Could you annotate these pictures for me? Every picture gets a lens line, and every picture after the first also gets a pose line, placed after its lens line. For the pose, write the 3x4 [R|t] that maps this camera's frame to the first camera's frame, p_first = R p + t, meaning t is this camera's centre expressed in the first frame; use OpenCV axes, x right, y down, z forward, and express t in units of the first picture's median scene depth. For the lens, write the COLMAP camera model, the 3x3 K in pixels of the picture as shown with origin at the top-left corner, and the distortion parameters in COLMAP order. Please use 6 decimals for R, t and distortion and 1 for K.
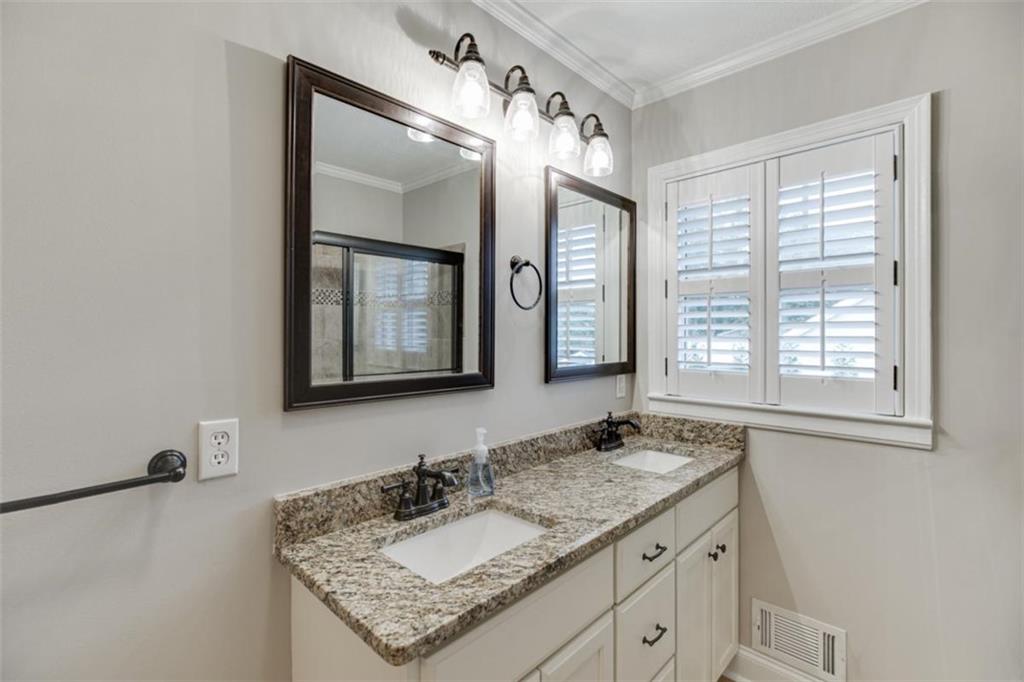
lens RADIAL K [[461.9, 0, 511.5], [0, 461.9, 334.4], [0, 0, 1]] dist [-0.006708, -0.000011]
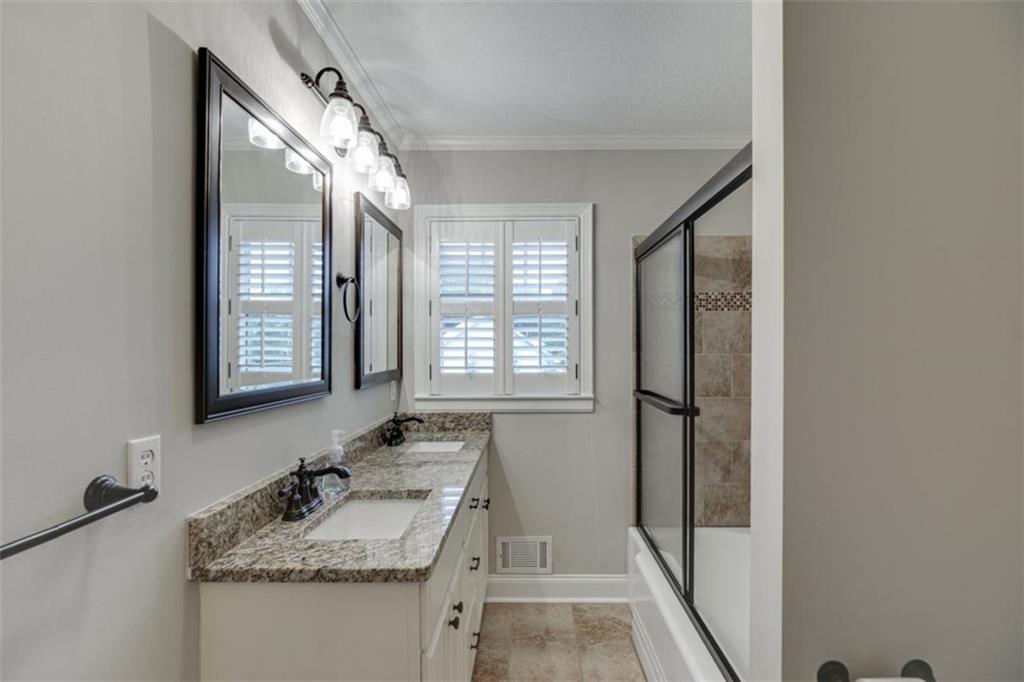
lens RADIAL K [[476.3, 0, 527.2], [0, 476.3, 348.1], [0, 0, 1]] dist [-0.001905, -0.000021]
pose [[0.725819, -0.003260, 0.687878, -0.487060], [0.002843, 0.999994, 0.001740, 0.008470], [-0.687880, 0.000692, 0.725824, -0.121683]]
